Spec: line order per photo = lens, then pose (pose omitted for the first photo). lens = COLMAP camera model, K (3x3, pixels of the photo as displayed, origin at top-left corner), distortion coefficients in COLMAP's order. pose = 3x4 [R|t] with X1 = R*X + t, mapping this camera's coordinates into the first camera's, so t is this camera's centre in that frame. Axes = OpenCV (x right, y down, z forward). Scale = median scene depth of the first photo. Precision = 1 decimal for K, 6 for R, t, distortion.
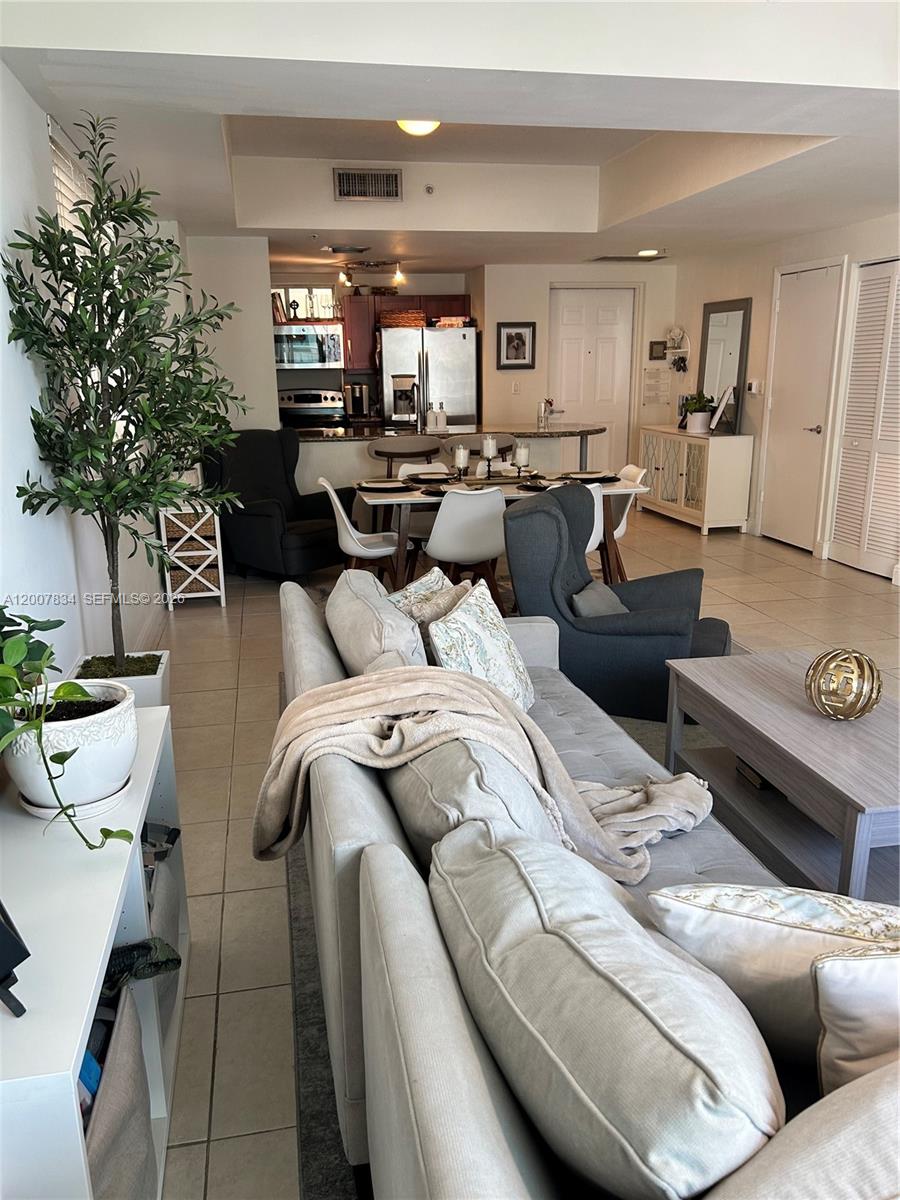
lens RADIAL K [[909.1, 0, 452.5], [0, 909.1, 605.4], [0, 0, 1]] dist [0.044275, -0.027688]
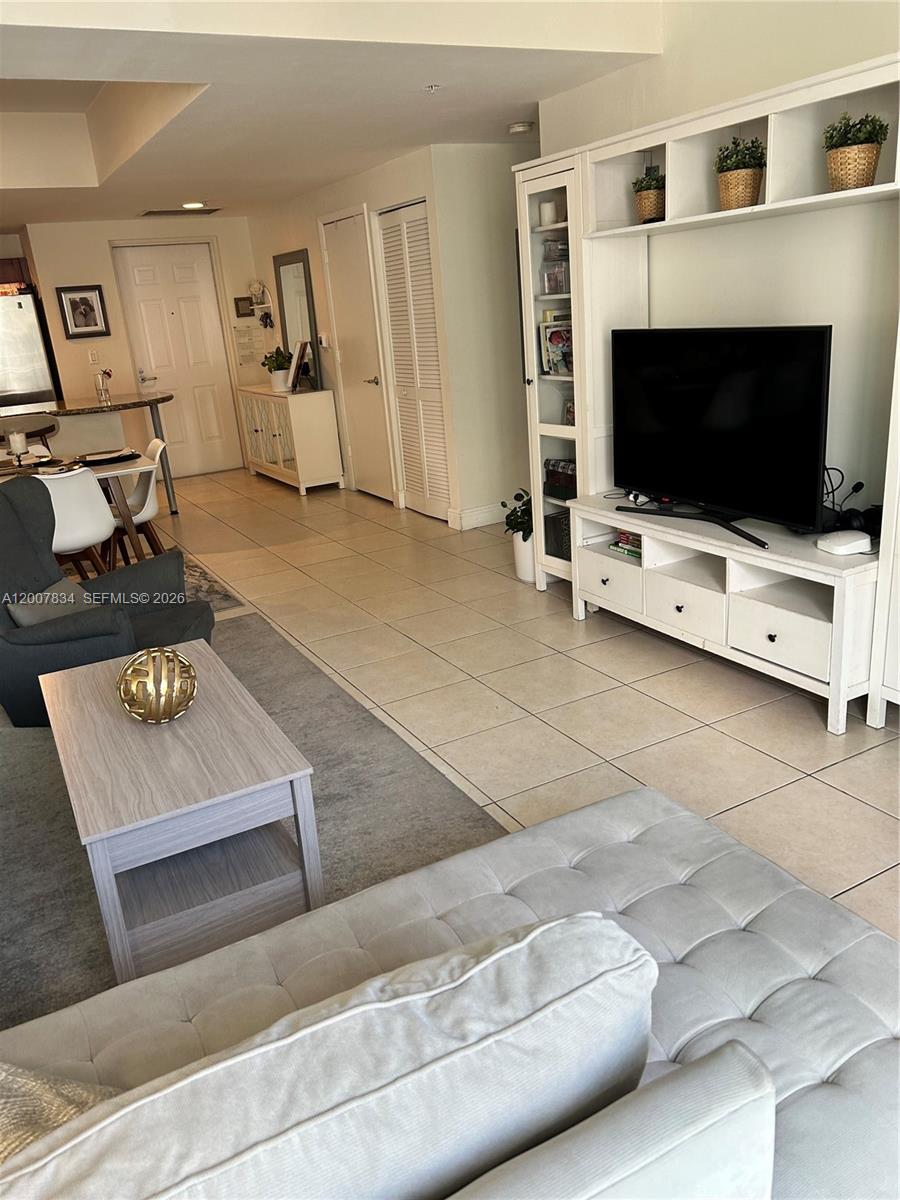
lens RADIAL K [[909.1, 0, 442.2], [0, 909.1, 596.2], [0, 0, 1]] dist [0.044275, -0.027688]
pose [[0.959842, -0.147159, 0.238848, 0.169400], [0.136851, 0.988817, 0.059276, -0.007019], [-0.244900, -0.024209, 0.969246, 0.008816]]
